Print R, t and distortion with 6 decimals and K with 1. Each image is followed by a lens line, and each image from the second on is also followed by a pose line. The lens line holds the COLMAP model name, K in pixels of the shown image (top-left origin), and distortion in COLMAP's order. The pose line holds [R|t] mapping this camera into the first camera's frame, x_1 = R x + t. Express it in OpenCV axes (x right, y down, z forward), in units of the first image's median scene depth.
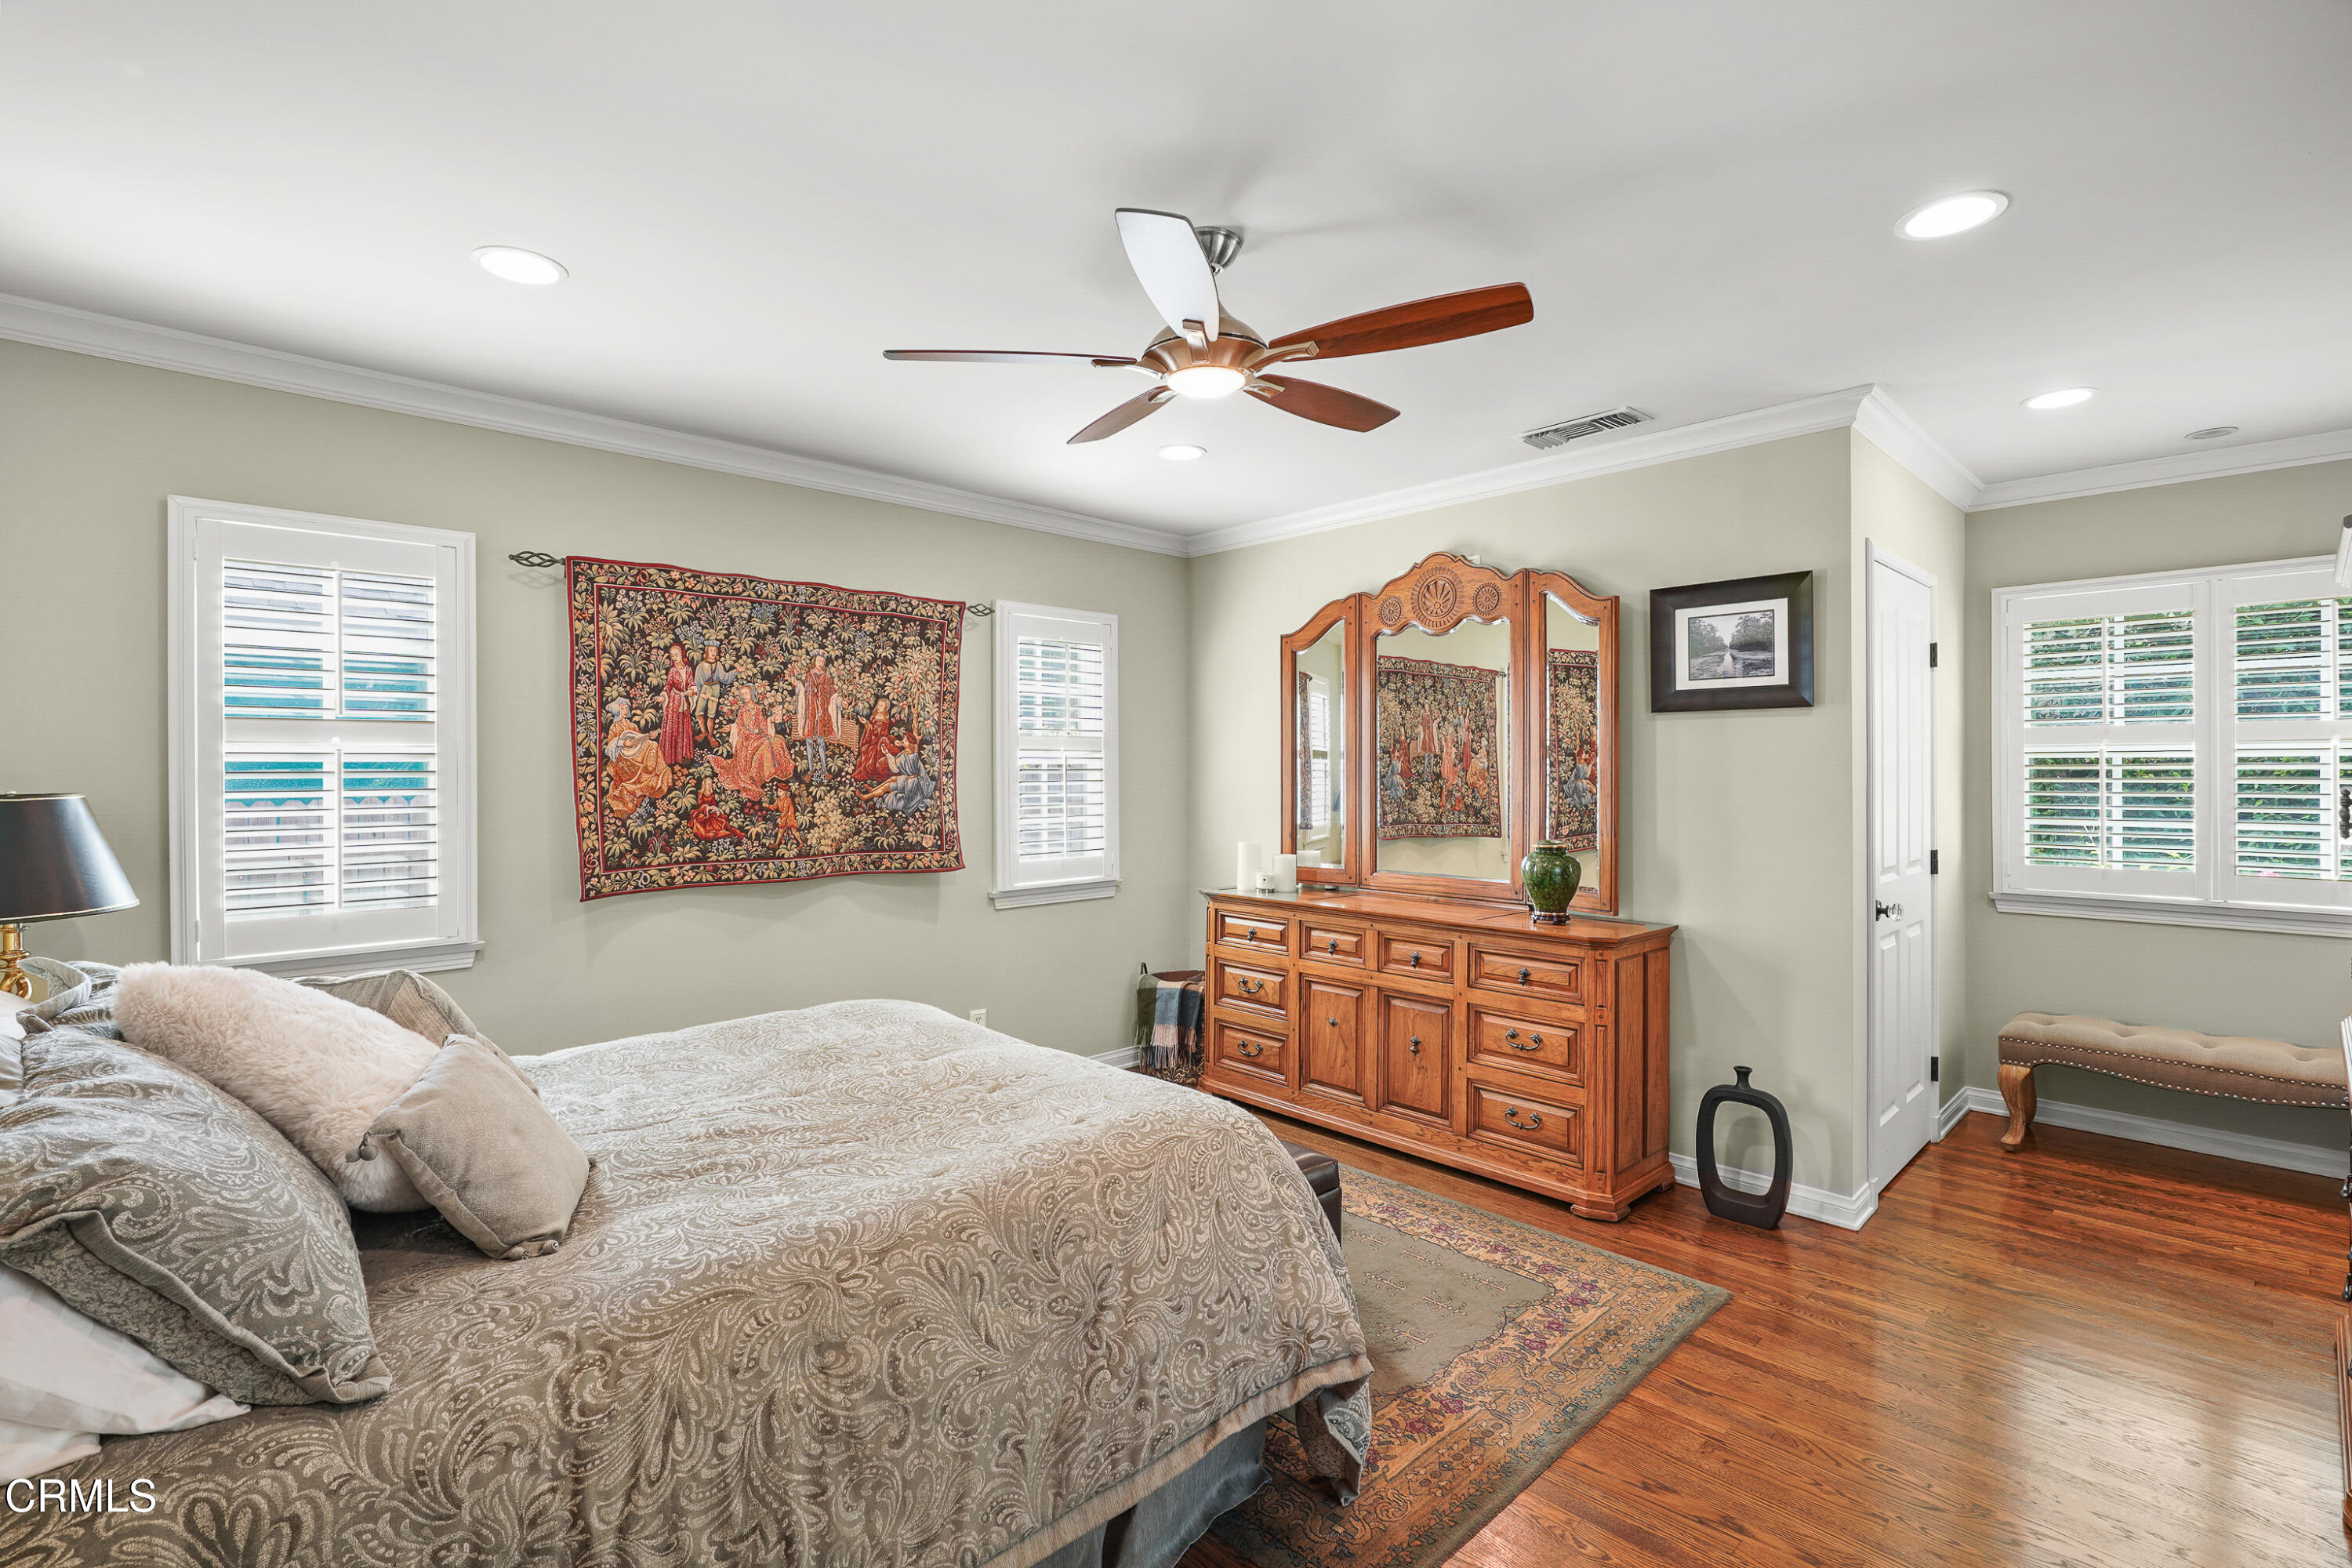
lens RADIAL K [[1072.7, 0, 1177.0], [0, 1072.7, 769.9], [0, 0, 1]] dist [-0.009051, 0.004703]
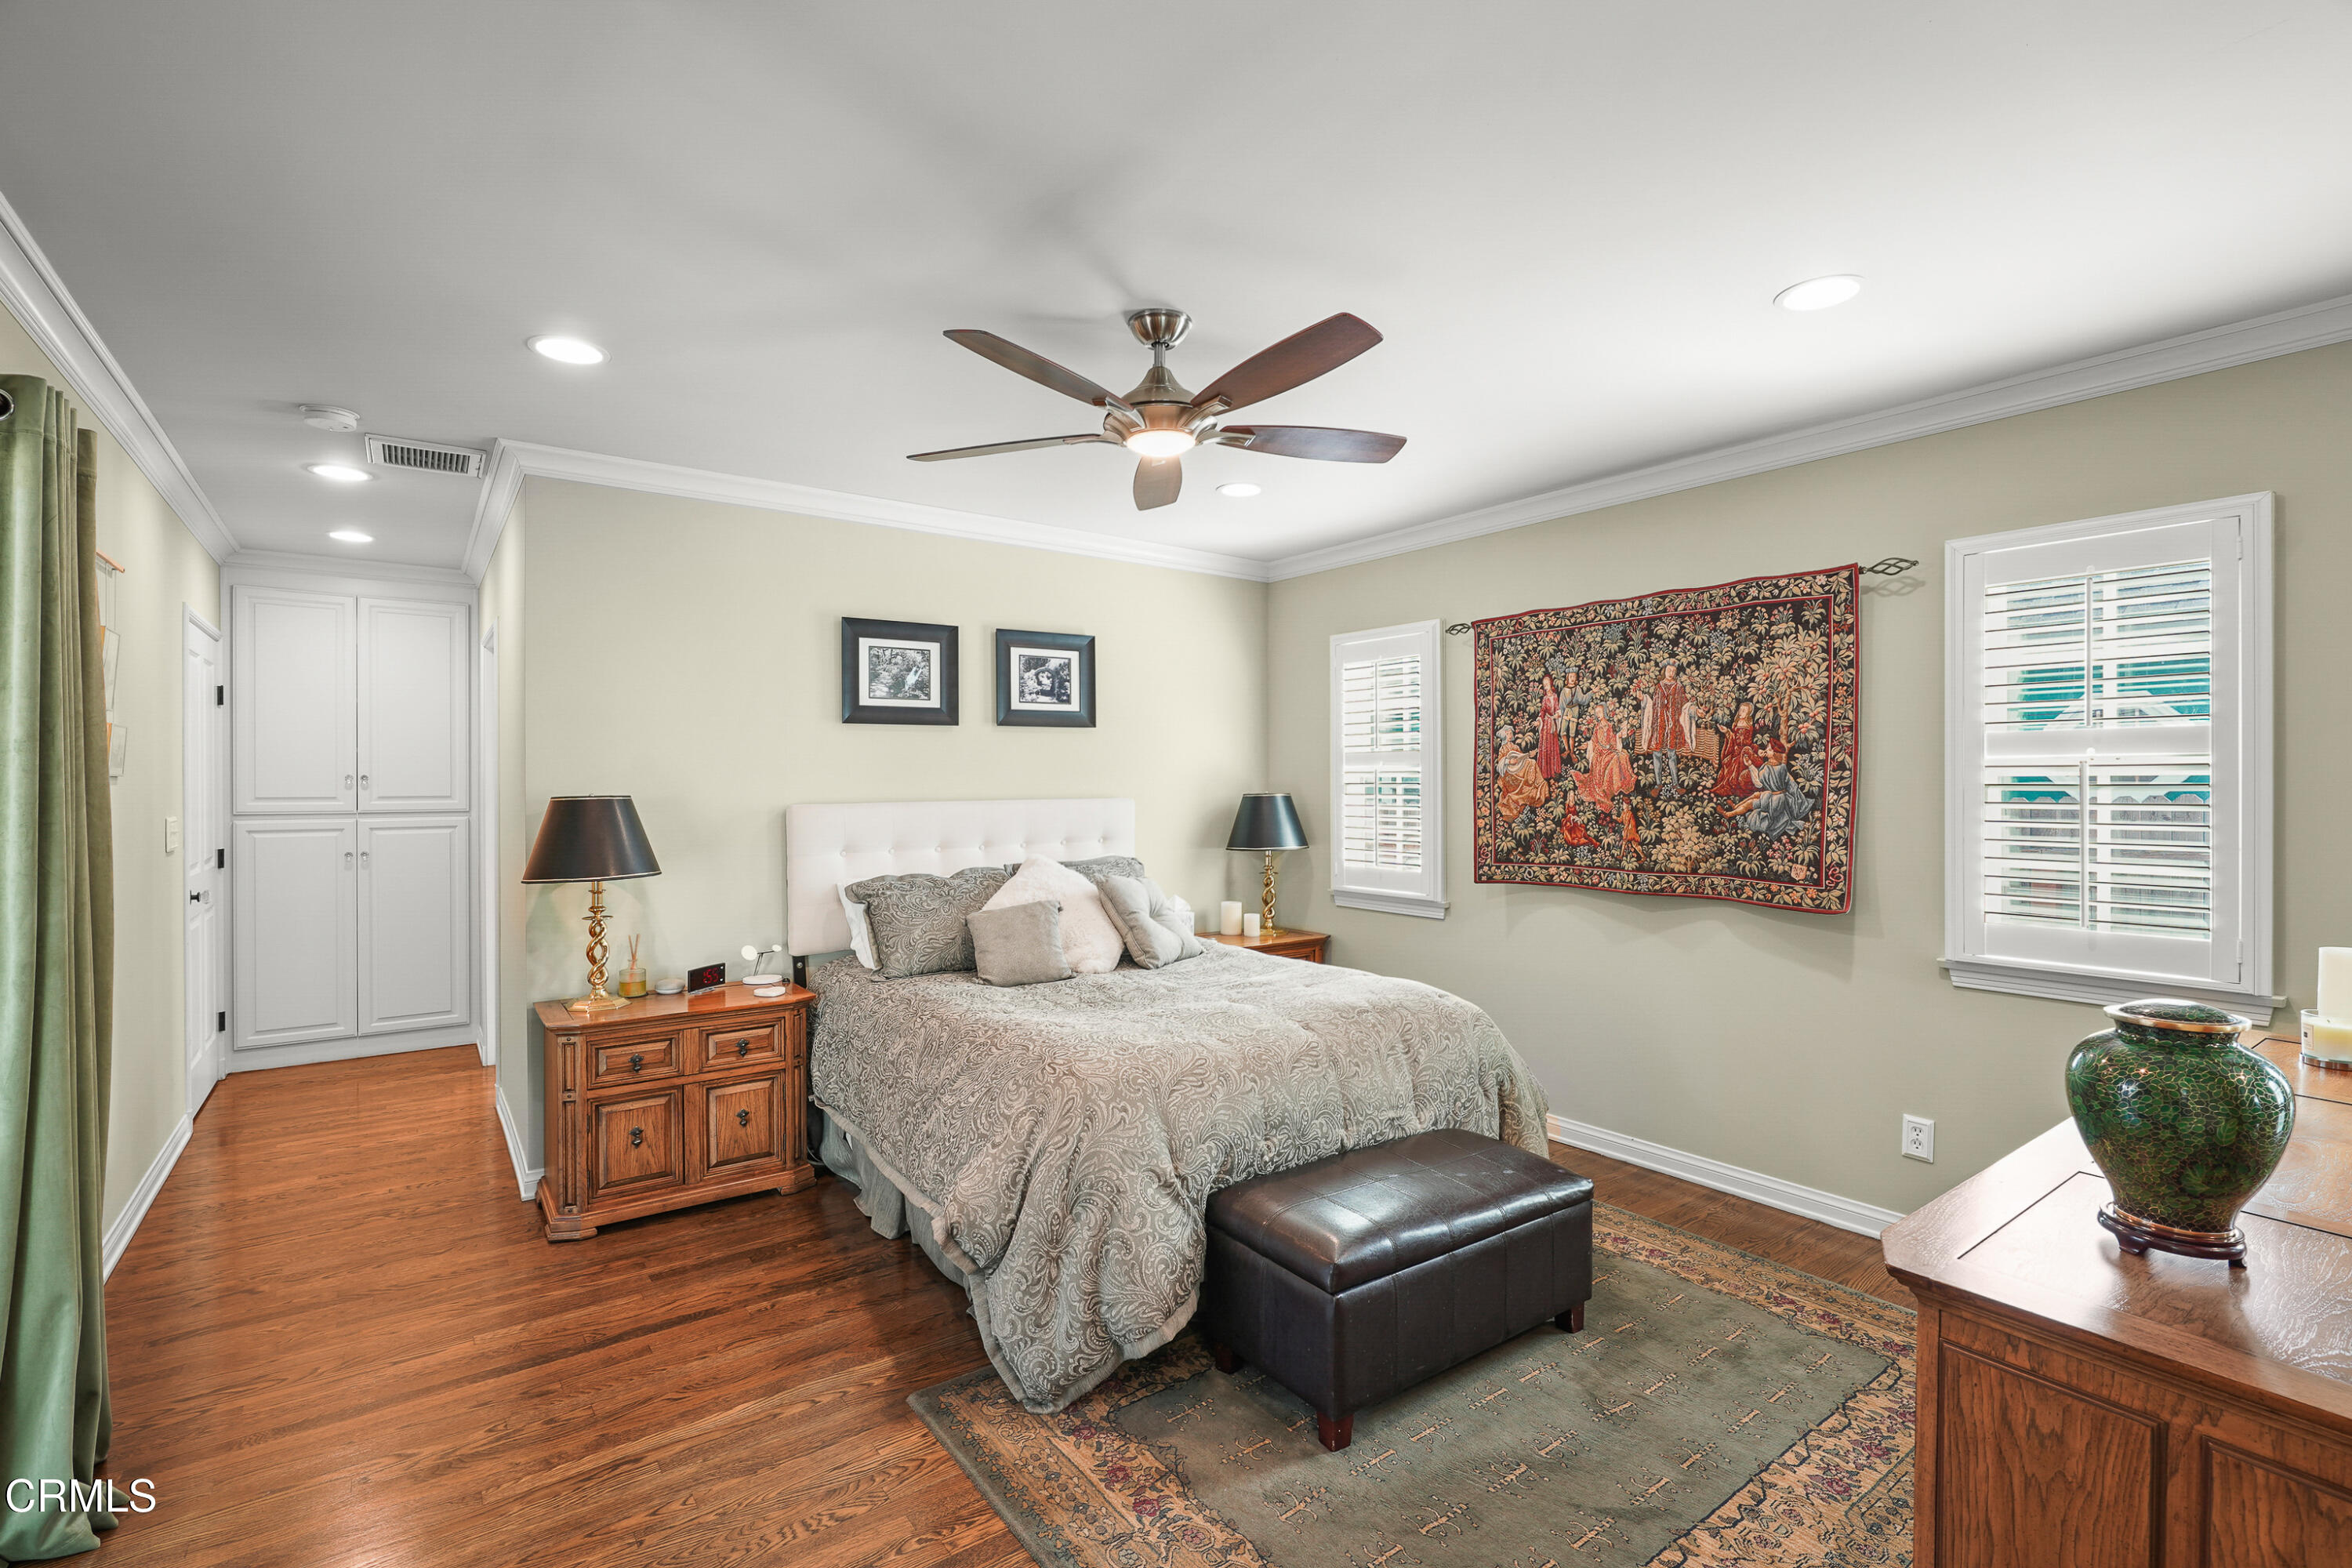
lens RADIAL K [[1072.7, 0, 1176.5], [0, 1072.7, 785.0], [0, 0, 1]] dist [-0.009051, 0.004703]
pose [[-0.126227, 0.004618, -0.991991, 0.651708], [-0.003268, 0.999982, 0.005071, -0.002321], [0.991996, 0.003882, -0.126209, 0.656666]]
